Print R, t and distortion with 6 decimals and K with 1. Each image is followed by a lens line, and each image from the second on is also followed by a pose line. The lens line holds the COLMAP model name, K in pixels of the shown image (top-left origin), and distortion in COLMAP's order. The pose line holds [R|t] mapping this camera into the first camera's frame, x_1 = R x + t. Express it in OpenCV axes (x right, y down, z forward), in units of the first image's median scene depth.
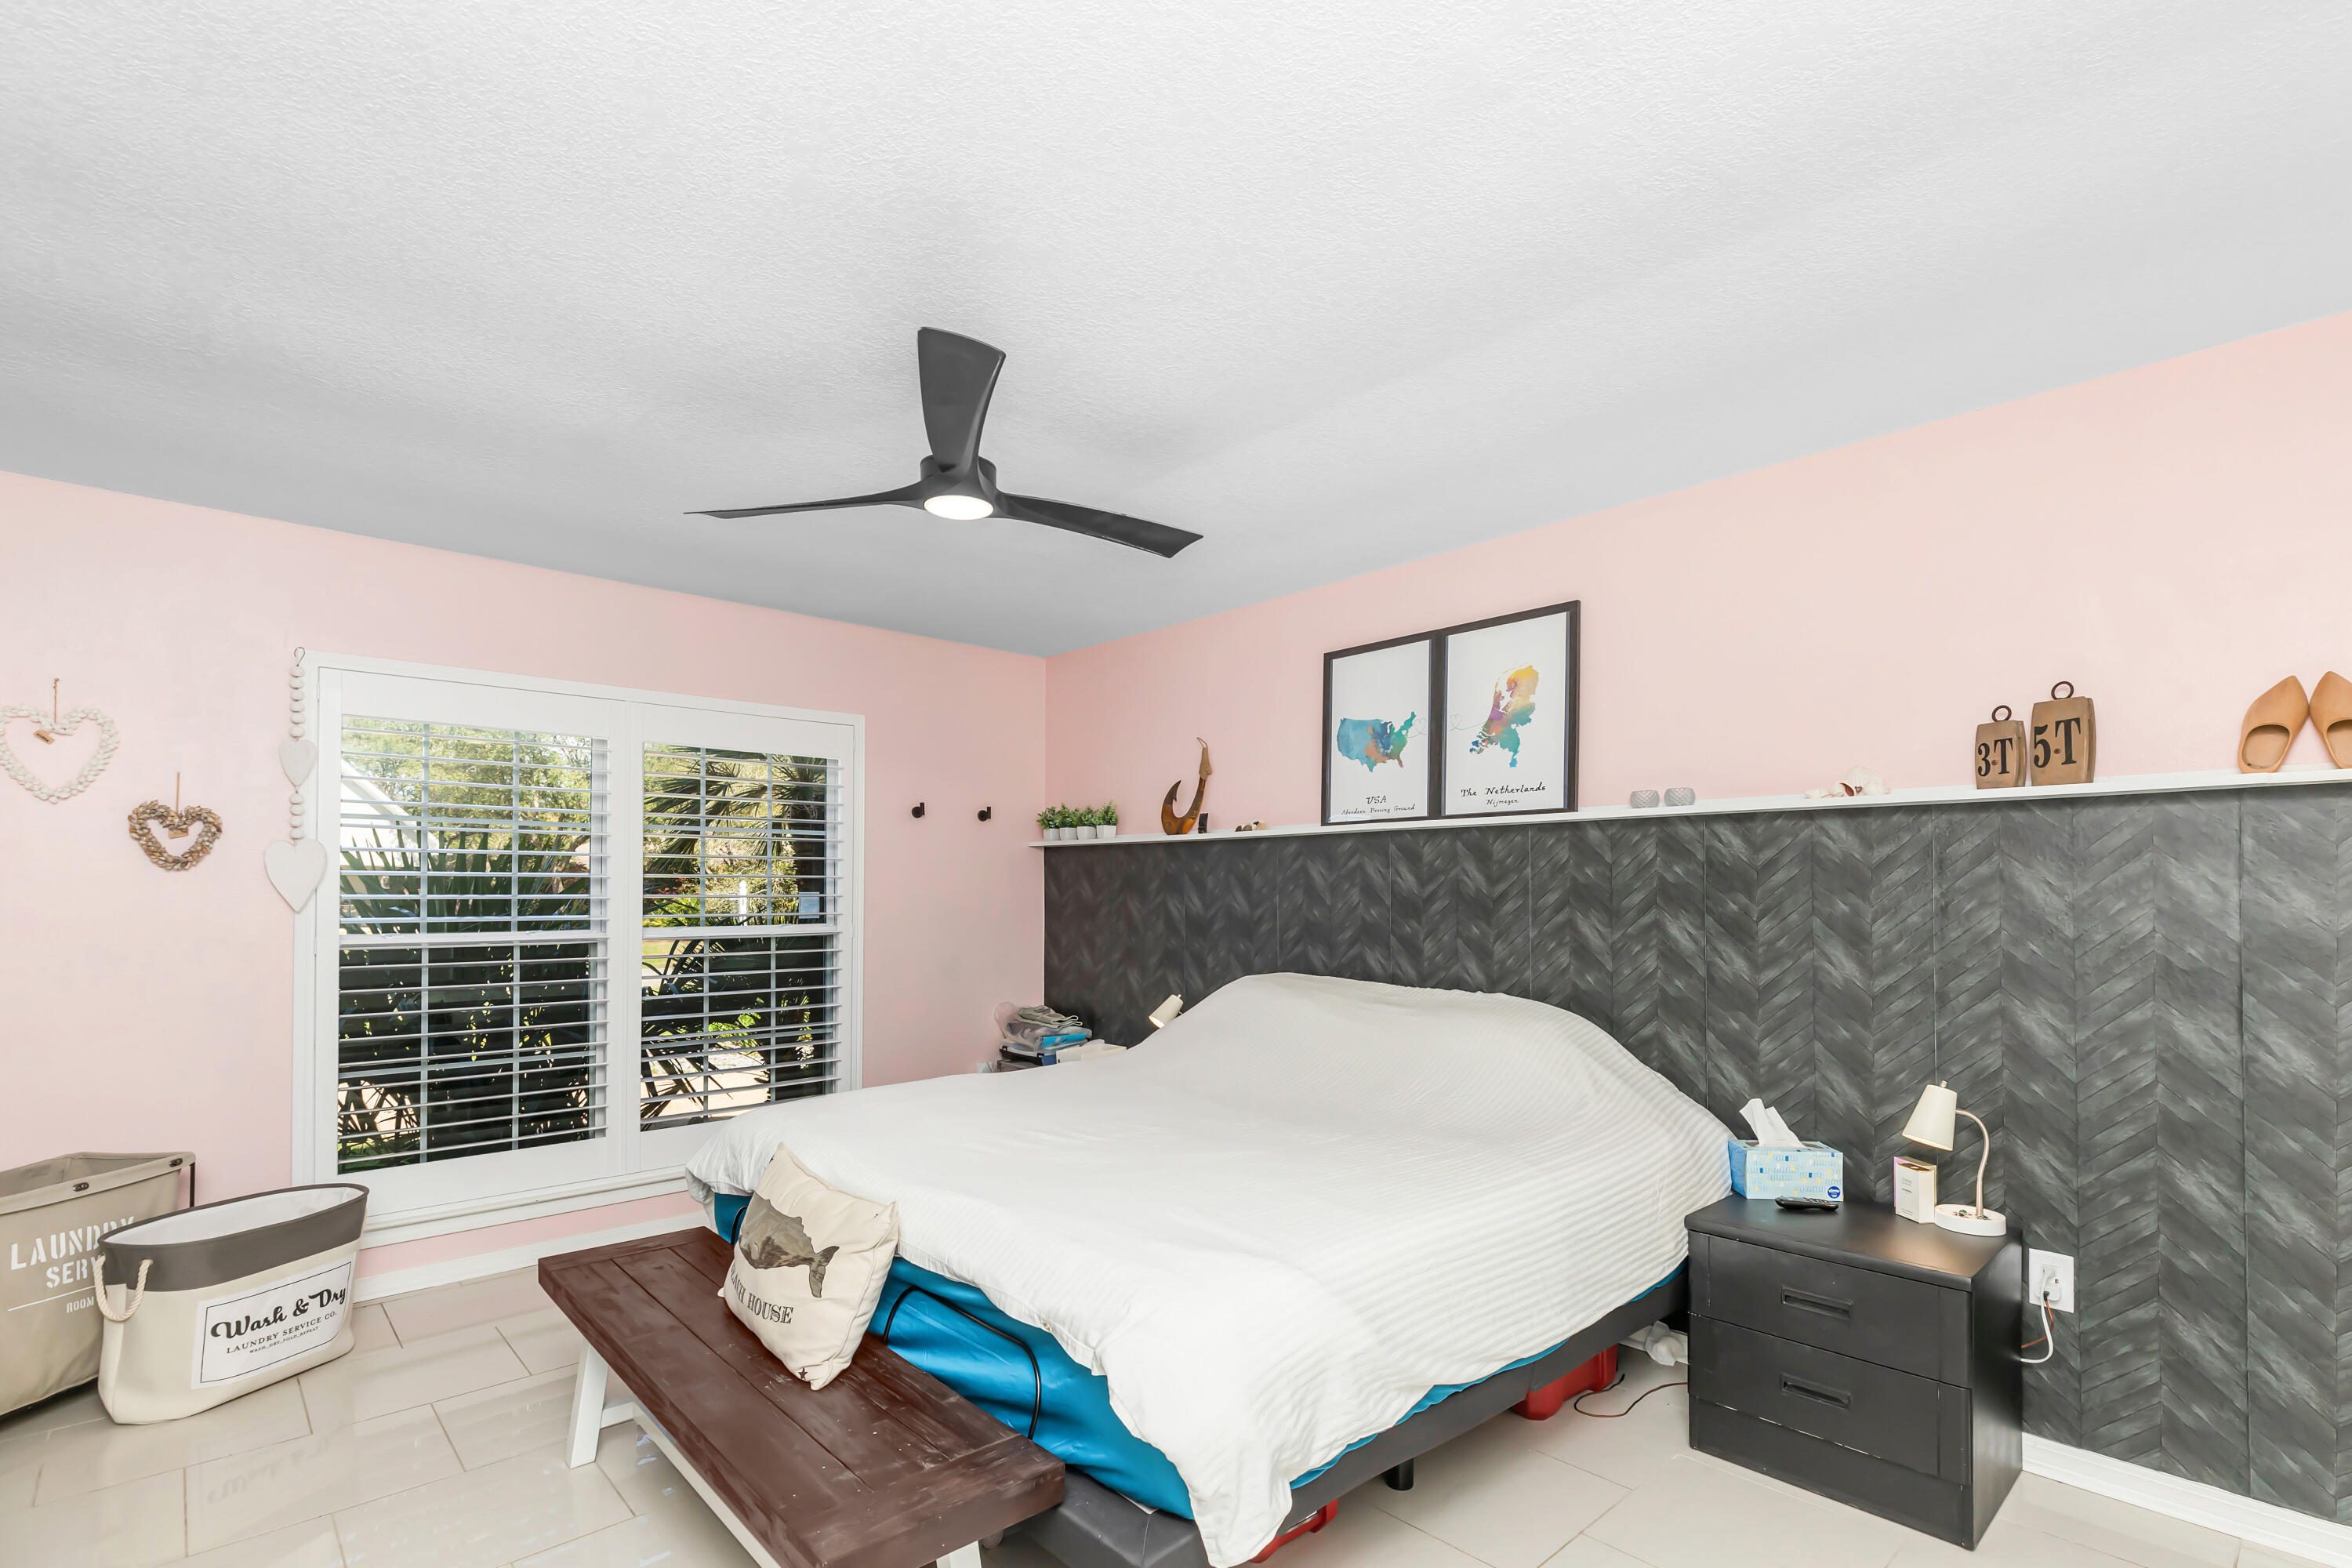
lens RADIAL K [[1081.5, 0, 1171.0], [0, 1081.5, 877.8], [0, 0, 1]] dist [-0.000294, -0.000077]
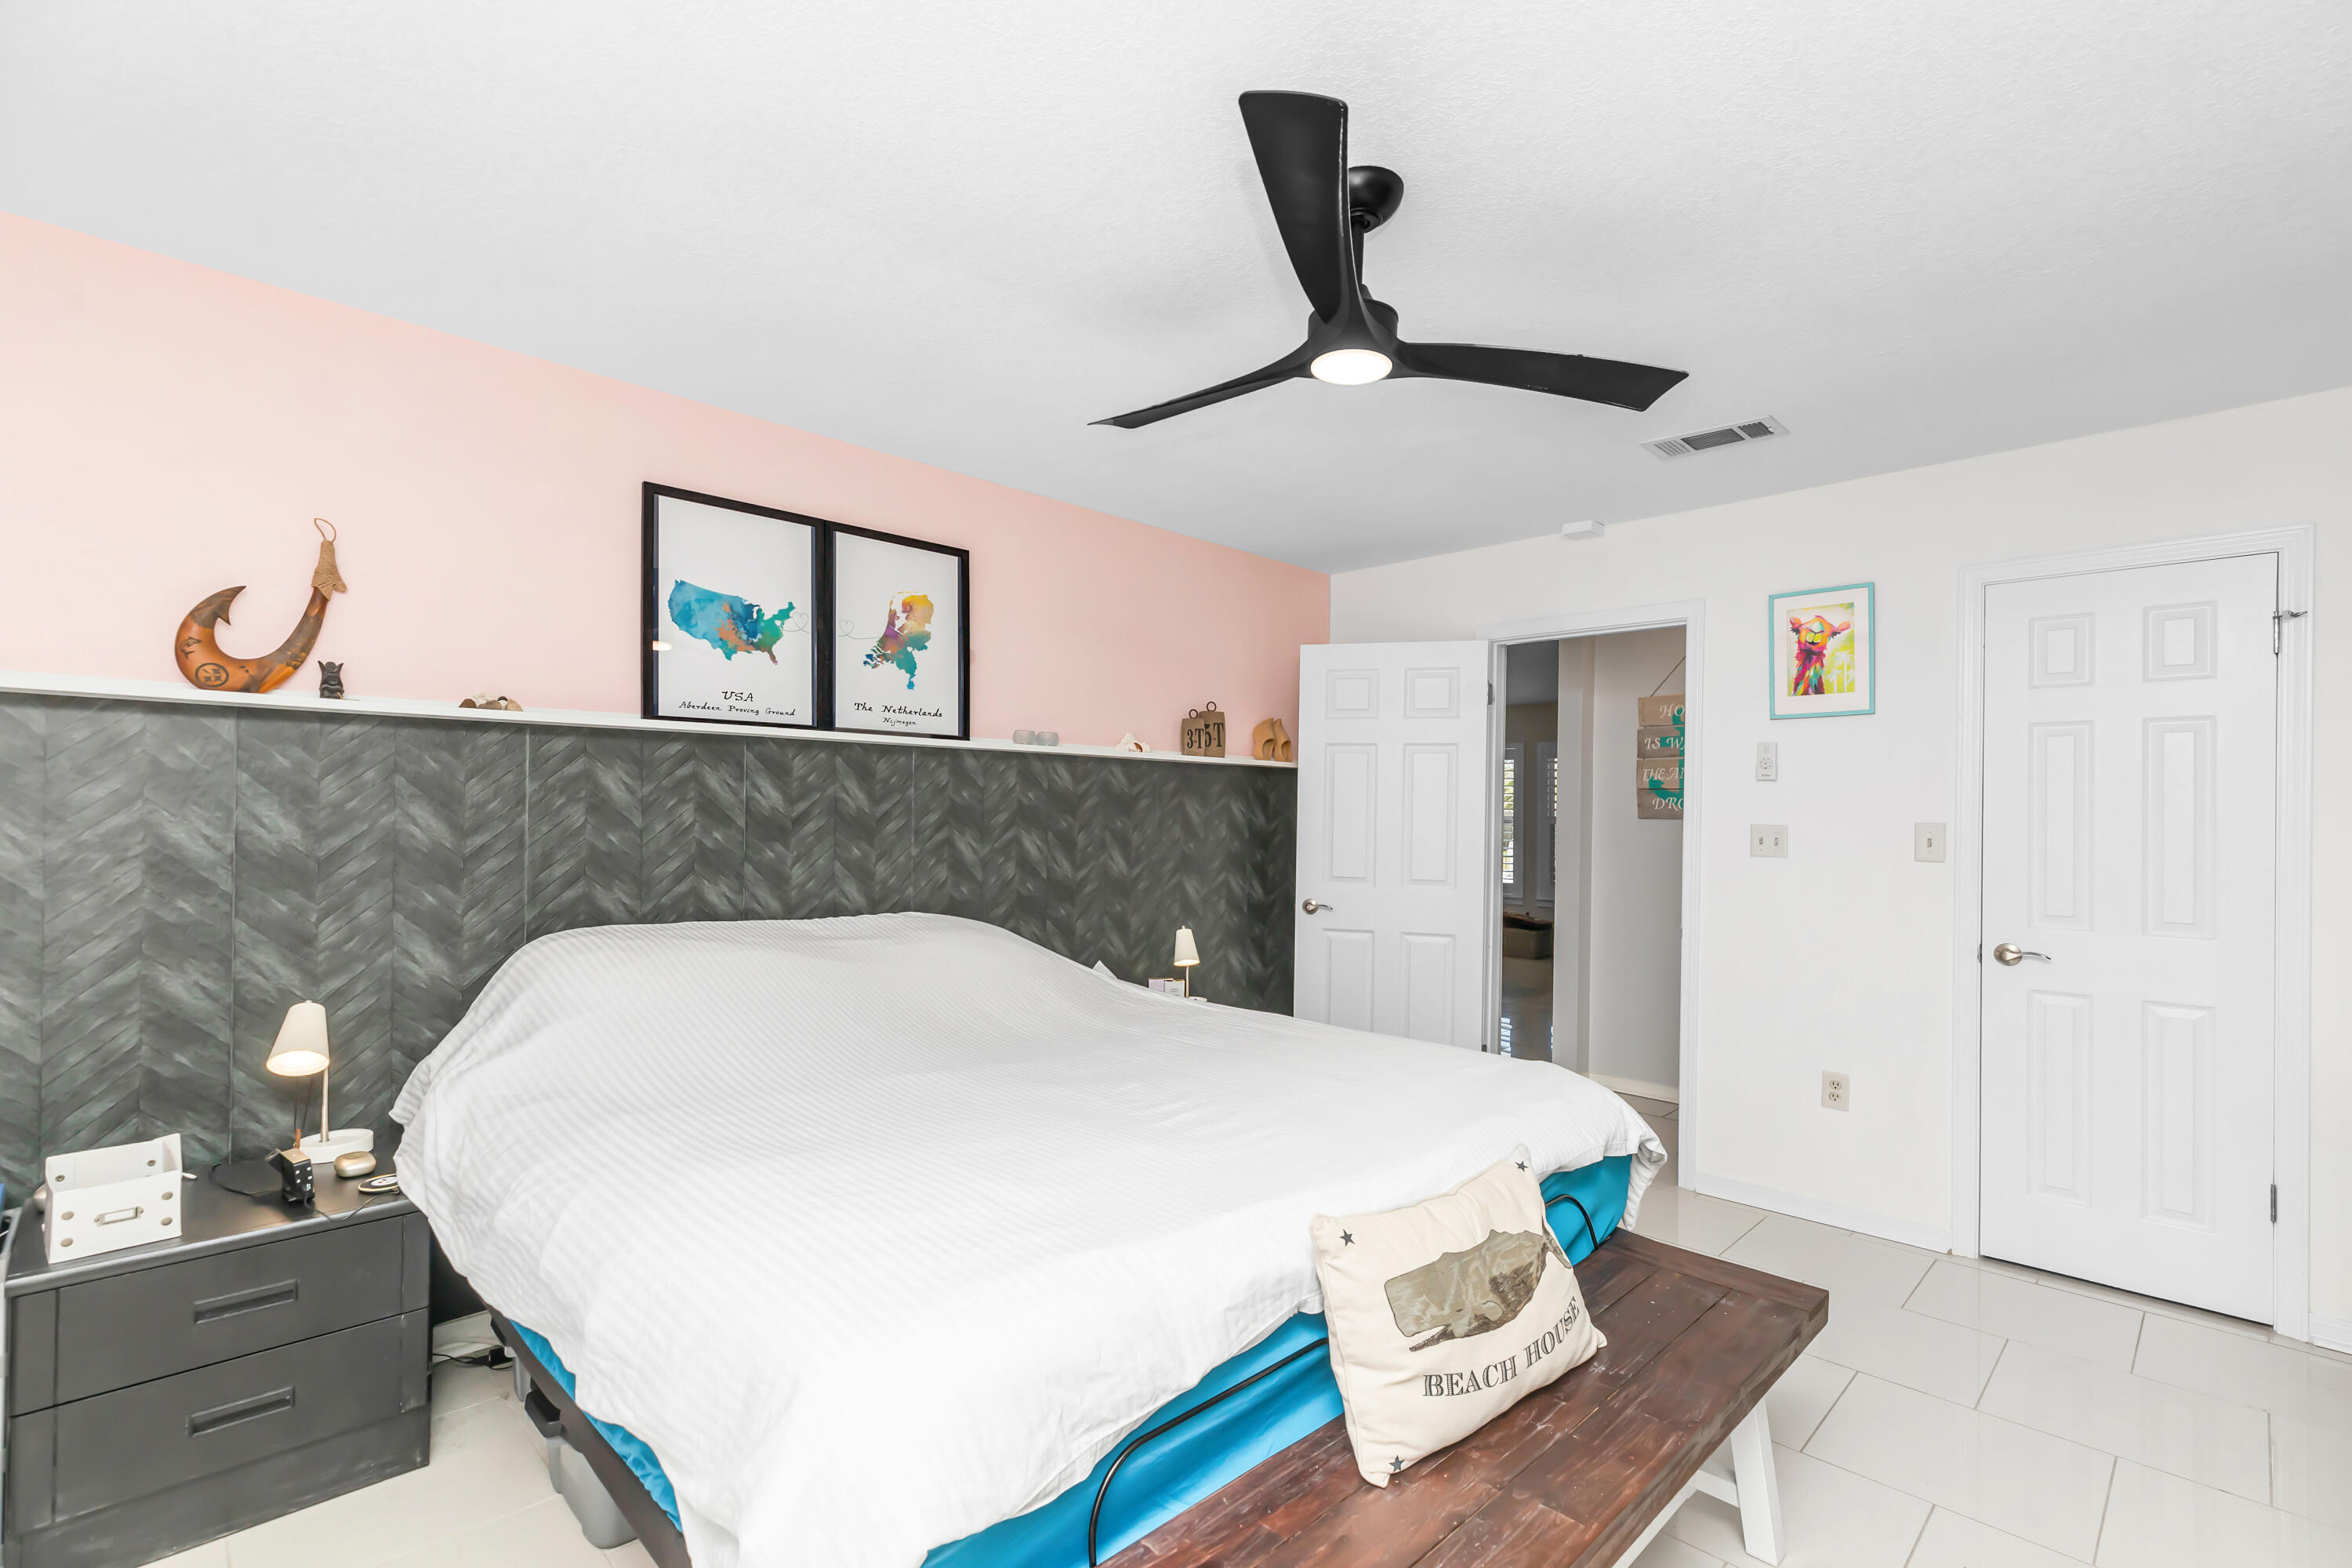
lens RADIAL K [[1103.4, 0, 1150.9], [0, 1103.4, 861.9], [0, 0, 1]] dist [0.001969, 0.000283]
pose [[-0.050045, -0.017826, 0.998588, -0.722981], [-0.000798, 0.999841, 0.017809, 0.041120], [-0.998747, 0.000094, -0.050051, 0.806702]]
